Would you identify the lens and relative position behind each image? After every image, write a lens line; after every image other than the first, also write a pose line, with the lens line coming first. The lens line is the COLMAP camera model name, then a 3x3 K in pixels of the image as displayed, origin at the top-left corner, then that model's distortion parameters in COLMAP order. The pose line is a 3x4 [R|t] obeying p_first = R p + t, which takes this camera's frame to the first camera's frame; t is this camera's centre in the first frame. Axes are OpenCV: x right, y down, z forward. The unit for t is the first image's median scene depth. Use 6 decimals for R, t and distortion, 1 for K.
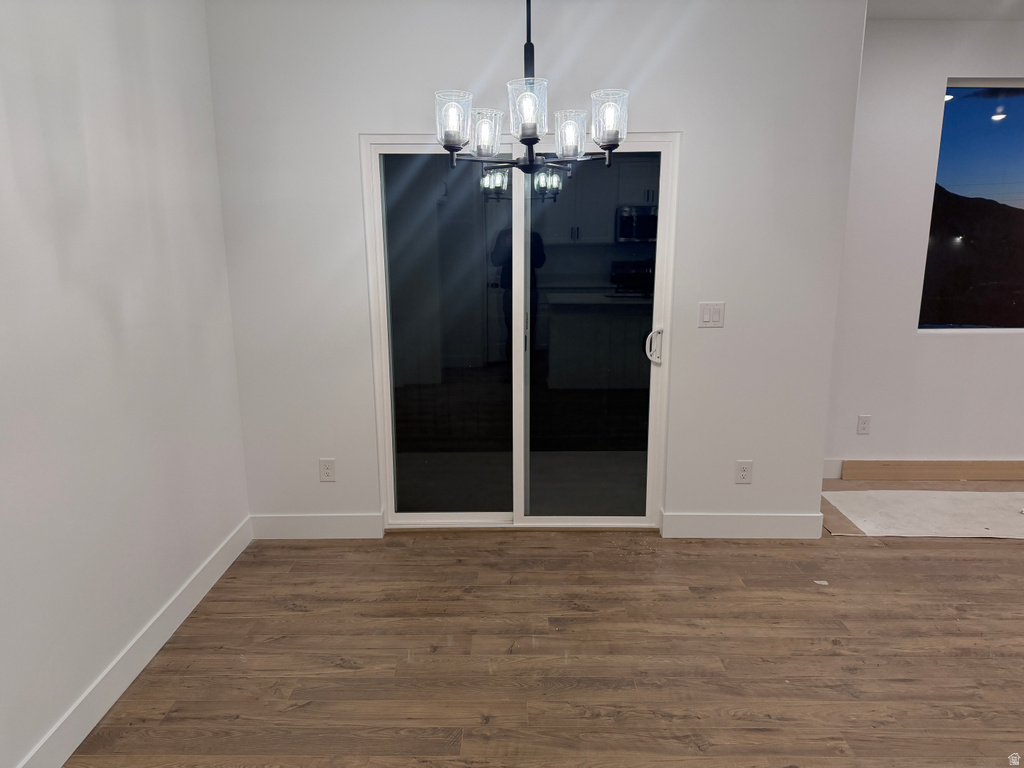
lens RADIAL K [[711.2, 0, 509.6], [0, 711.2, 382.0], [0, 0, 1]] dist [0.088218, -0.128321]
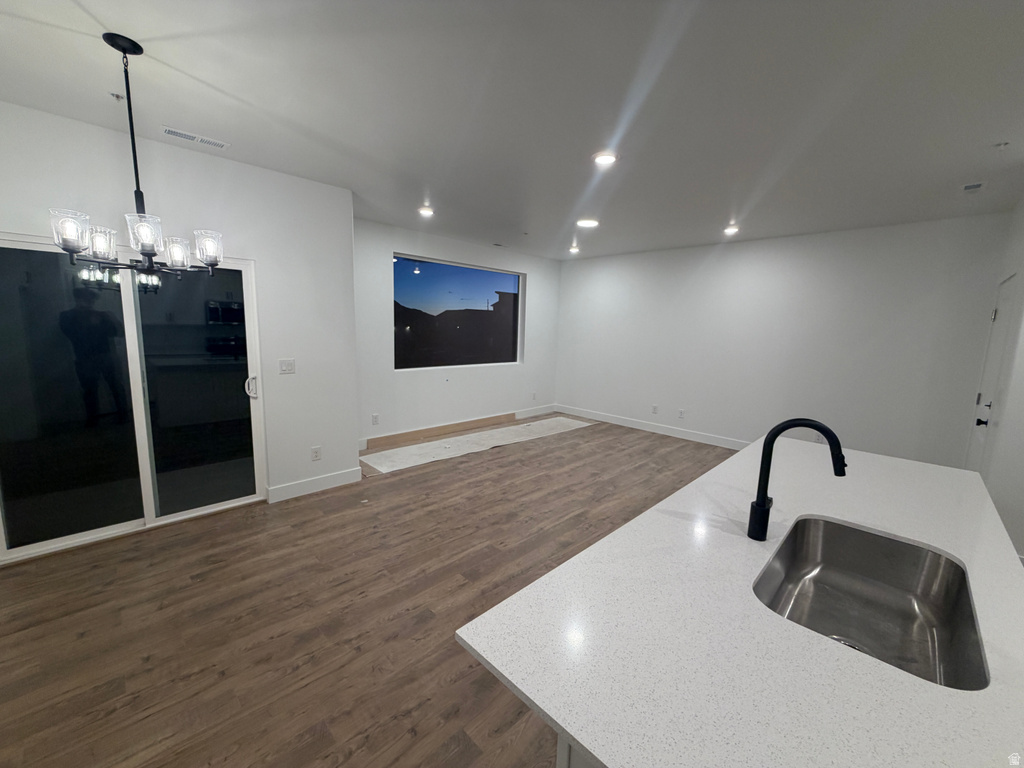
lens RADIAL K [[410.0, 0, 512.0], [0, 410.0, 384.0], [0, 0, 1]] dist [0.001336, -0.000084]
pose [[0.701331, -0.078872, 0.708458, -0.046103], [0.119848, 0.992759, -0.008119, 0.023703], [-0.702688, 0.090601, 0.705706, -0.085140]]
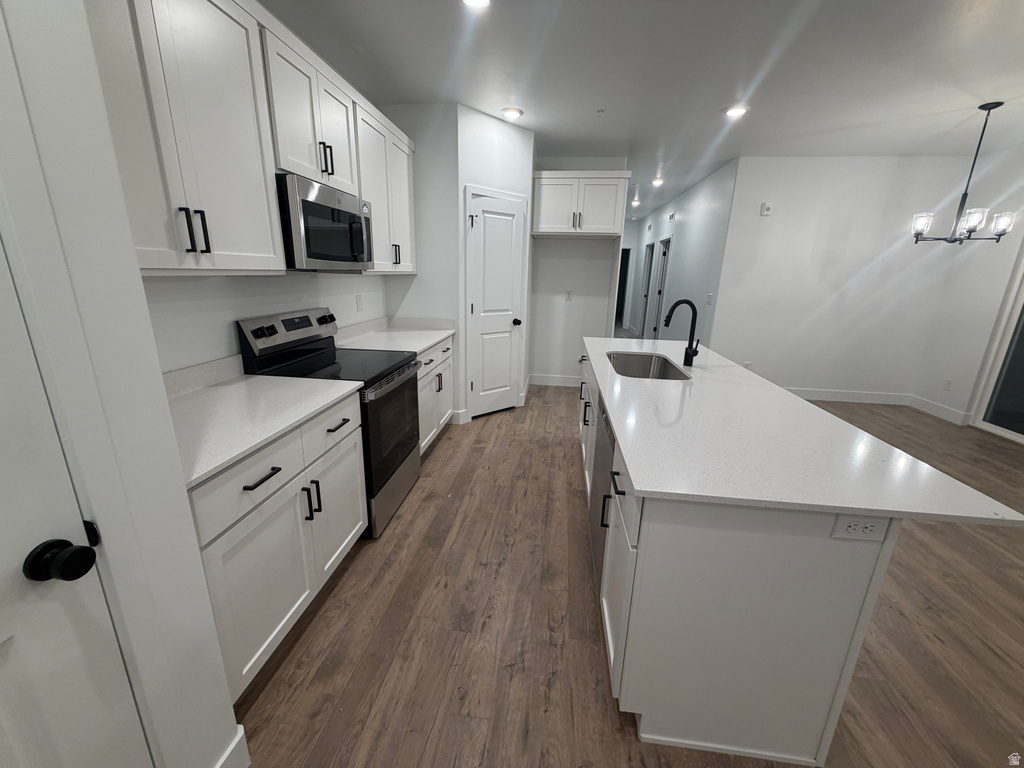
lens RADIAL K [[410.0, 0, 512.0], [0, 410.0, 384.0], [0, 0, 1]] dist [0.001336, -0.000084]
pose [[-0.114518, 0.265329, -0.957333, 1.265875], [-0.231592, 0.929990, 0.285454, 0.088267], [0.966049, 0.254401, -0.045052, -0.237122]]
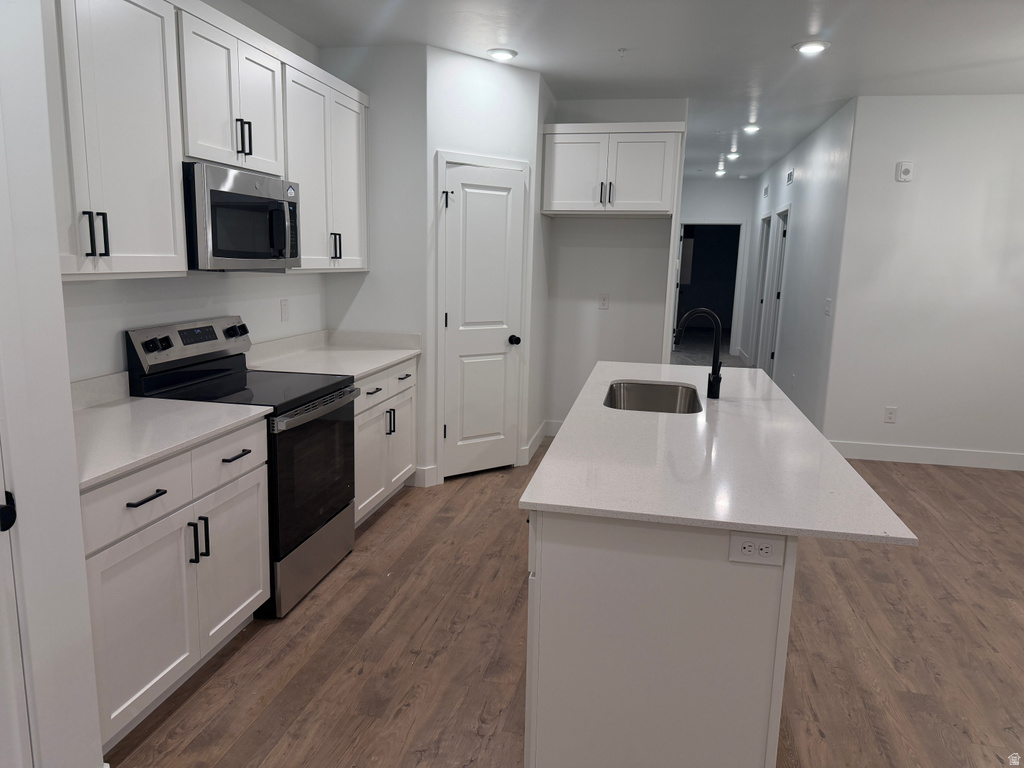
lens RADIAL K [[711.2, 0, 509.6], [0, 711.2, 382.0], [0, 0, 1]] dist [0.088218, -0.128321]
pose [[-0.193498, 0.169511, -0.966346, 1.484210], [-0.228494, 0.950090, 0.212412, 0.033003], [0.954122, 0.261905, -0.145108, -0.086209]]
